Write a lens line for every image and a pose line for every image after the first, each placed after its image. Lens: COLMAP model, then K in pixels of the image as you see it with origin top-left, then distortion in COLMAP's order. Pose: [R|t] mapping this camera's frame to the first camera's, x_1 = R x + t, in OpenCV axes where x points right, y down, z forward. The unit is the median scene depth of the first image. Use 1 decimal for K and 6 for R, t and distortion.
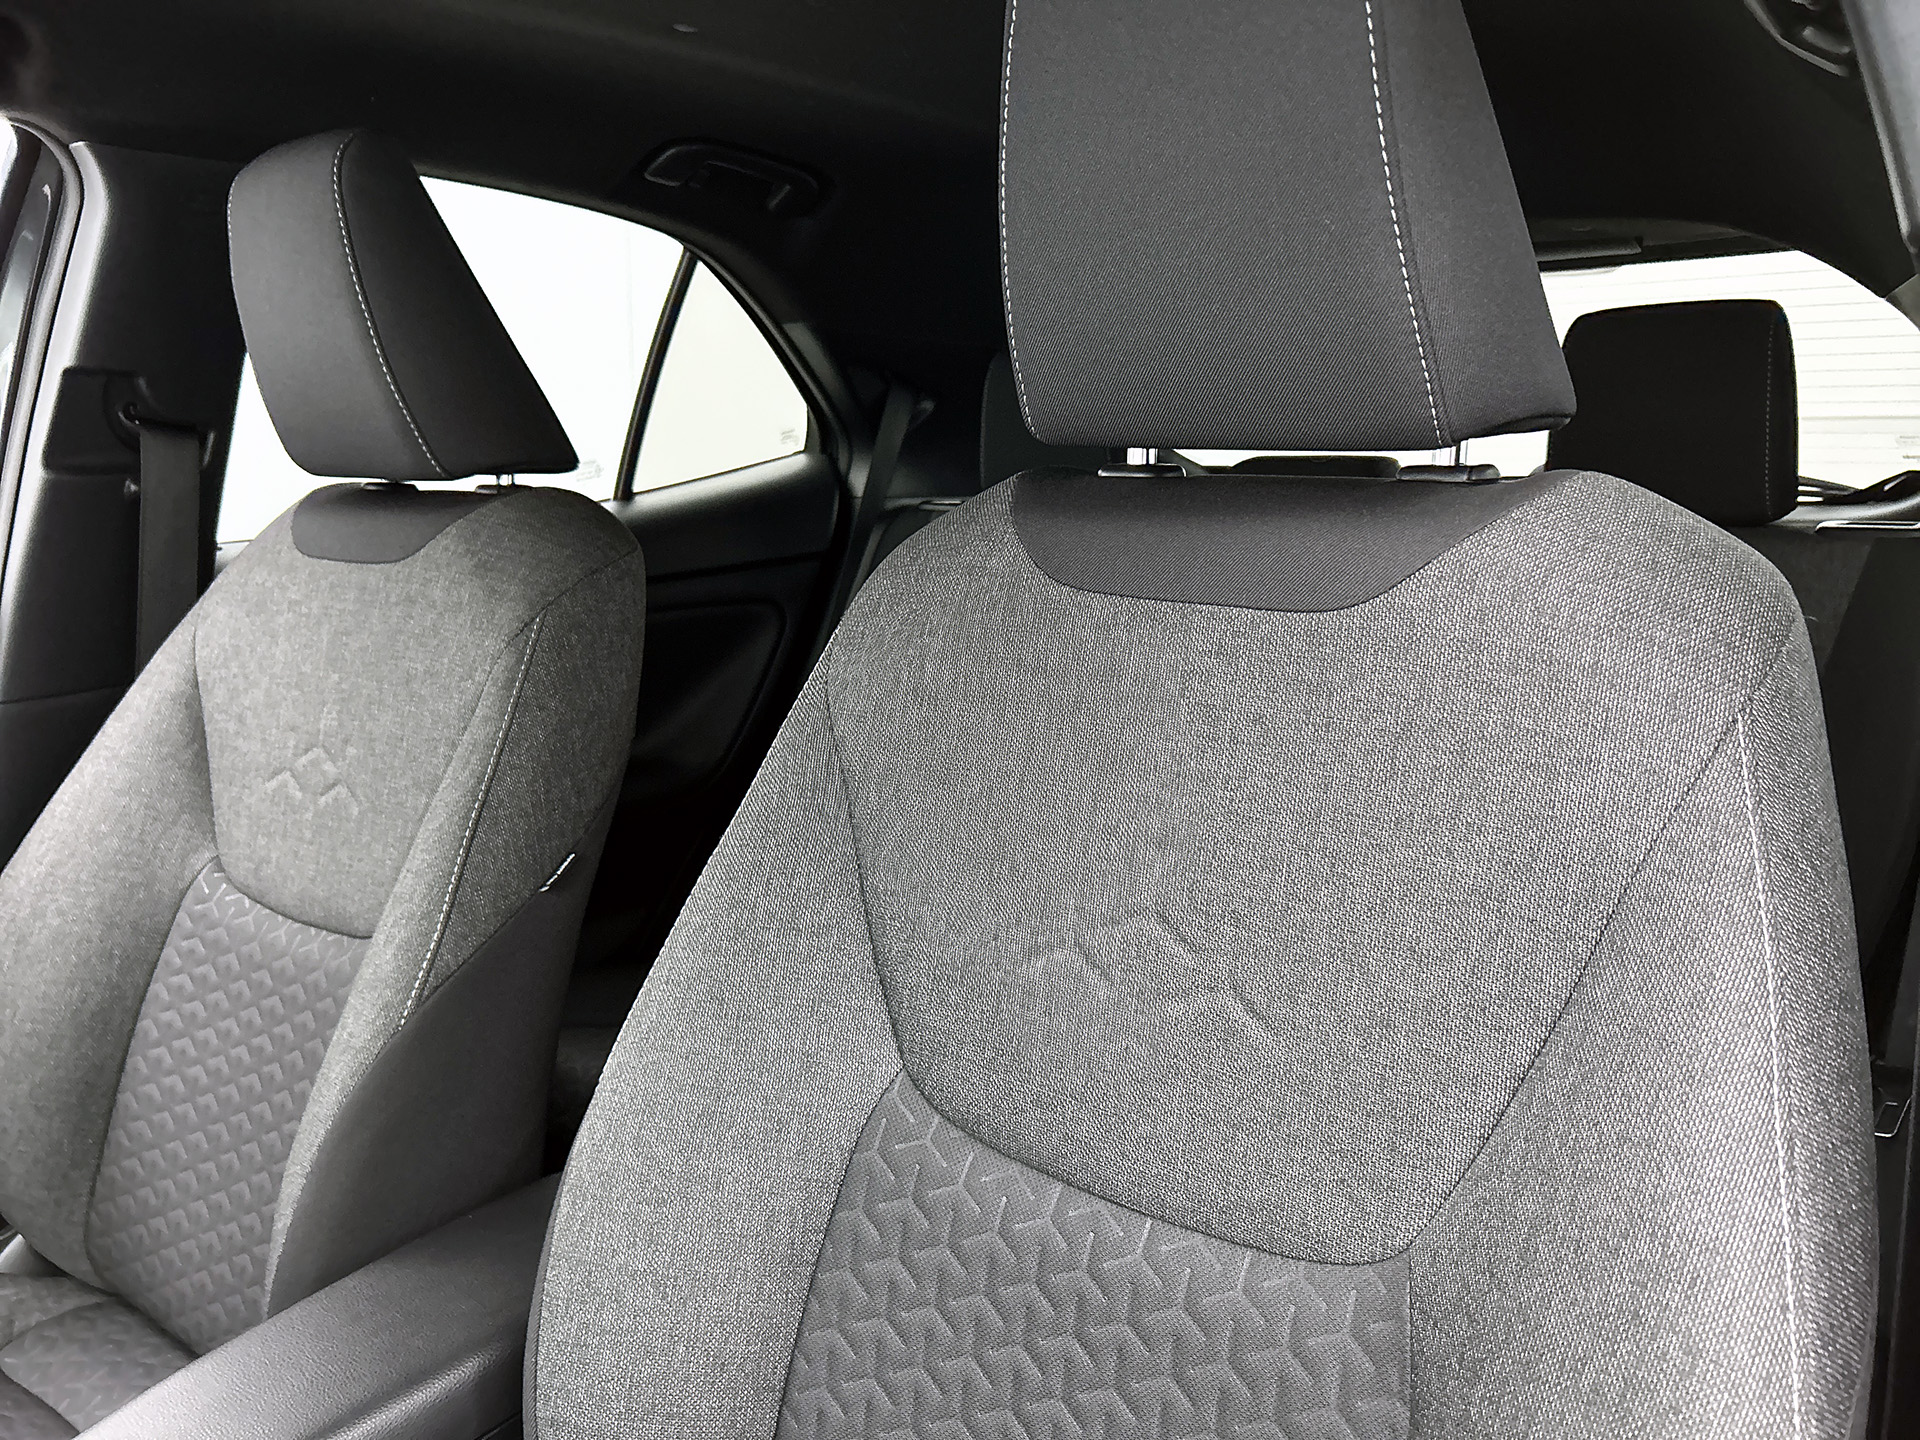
lens RADIAL K [[1468.9, 0, 997.0], [0, 1468.9, 713.2], [0, 0, 1]] dist [0.044814, -0.038417]
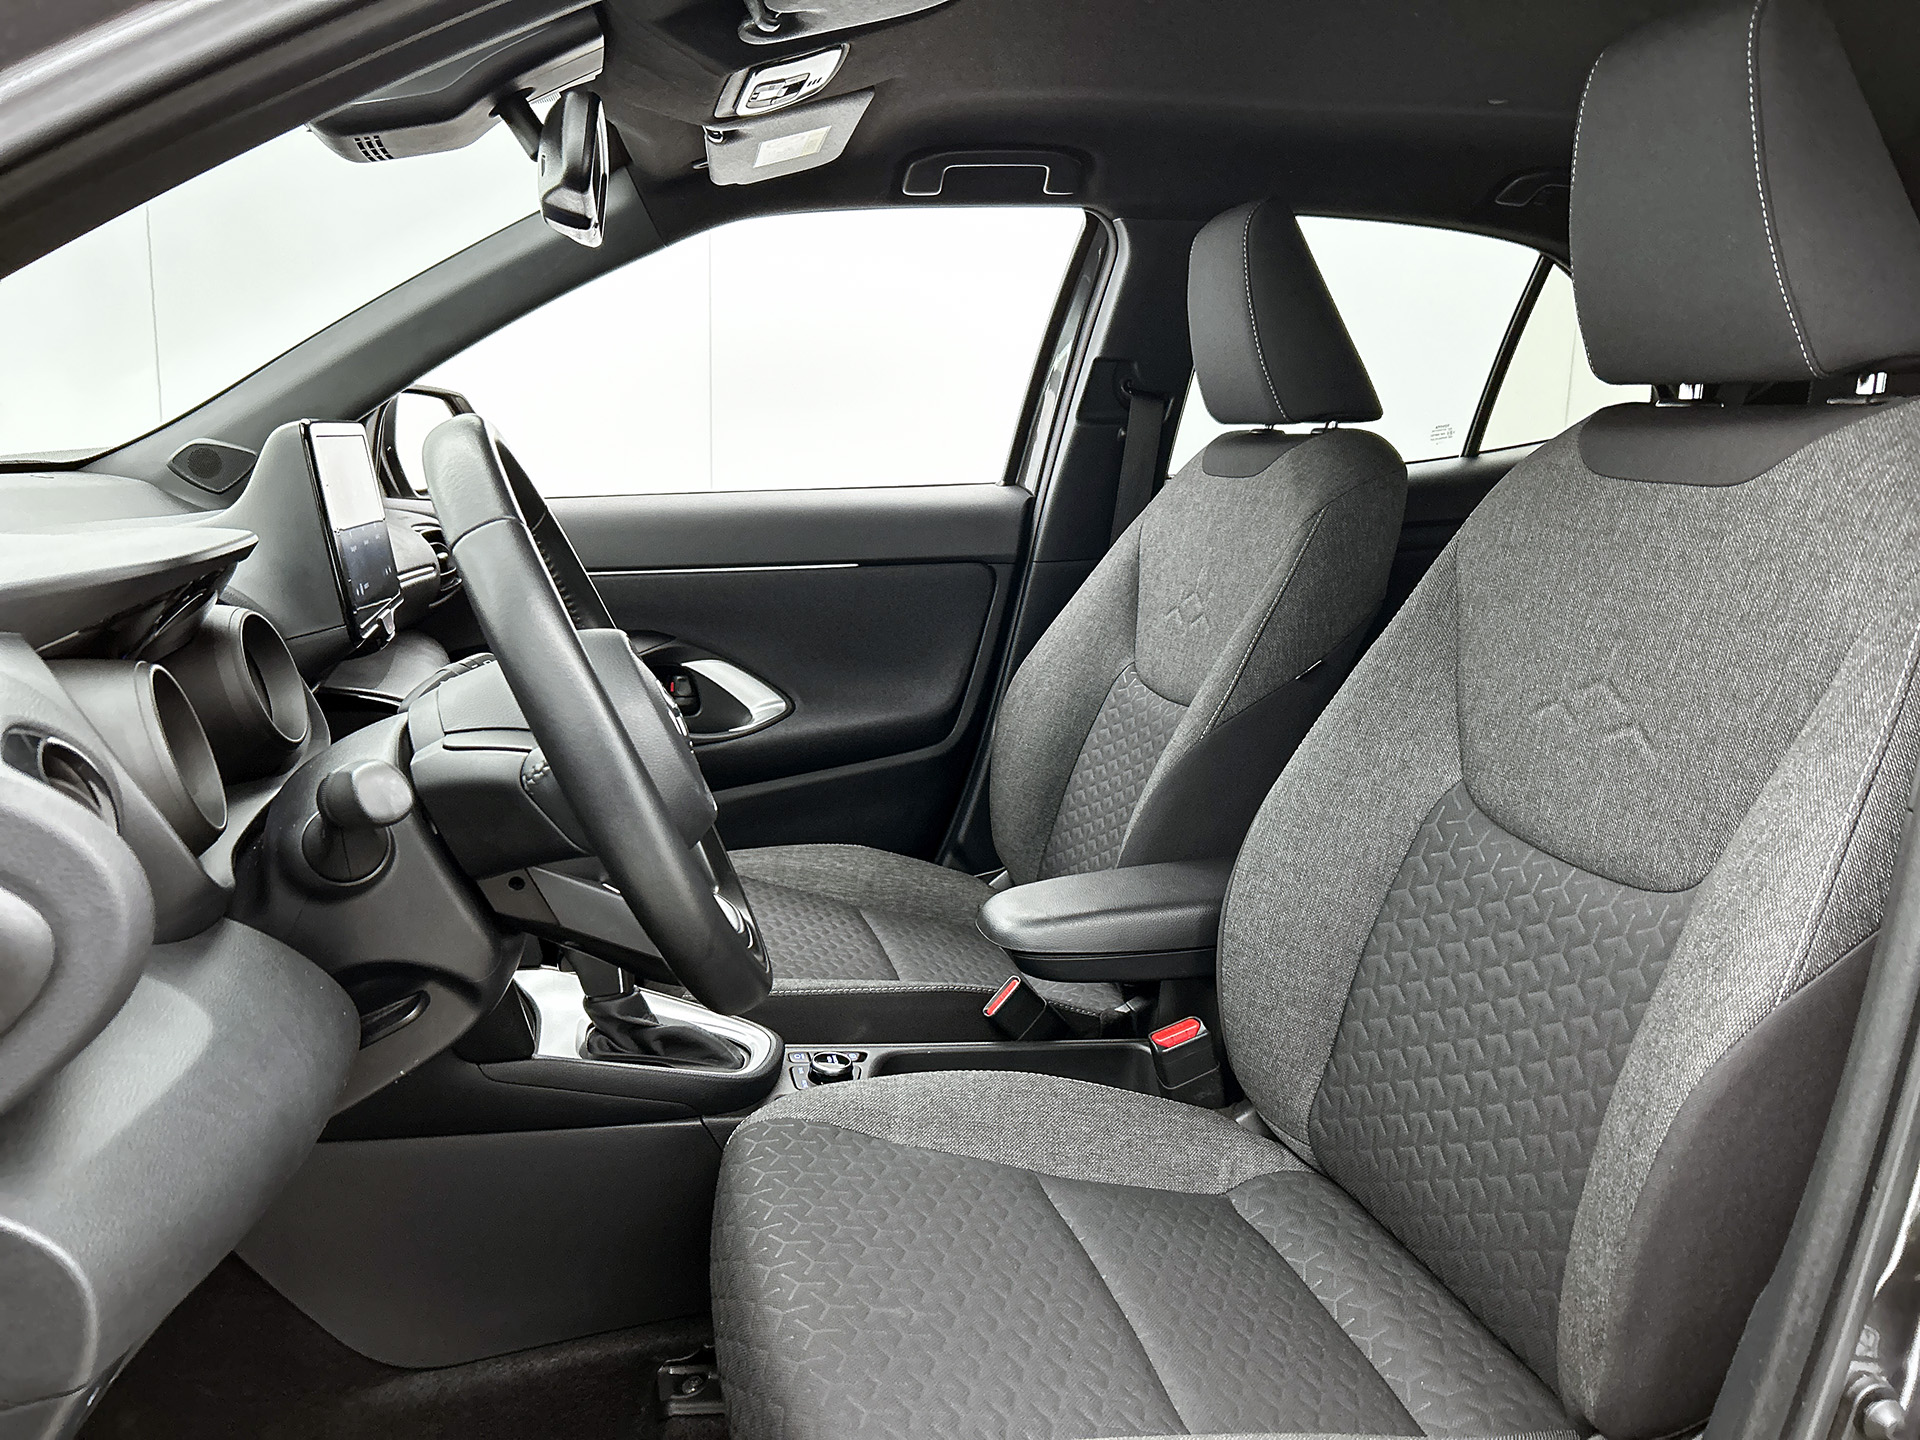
lens RADIAL K [[1454.4, 0, 960.0], [0, 1454.4, 720.0], [0, 0, 1]] dist [-0.007314, -0.000630]
pose [[0.789326, 0.126500, -0.600801, 0.300771], [-0.118669, 0.991526, 0.052863, 0.107891], [0.602397, 0.029570, 0.797649, -0.394250]]
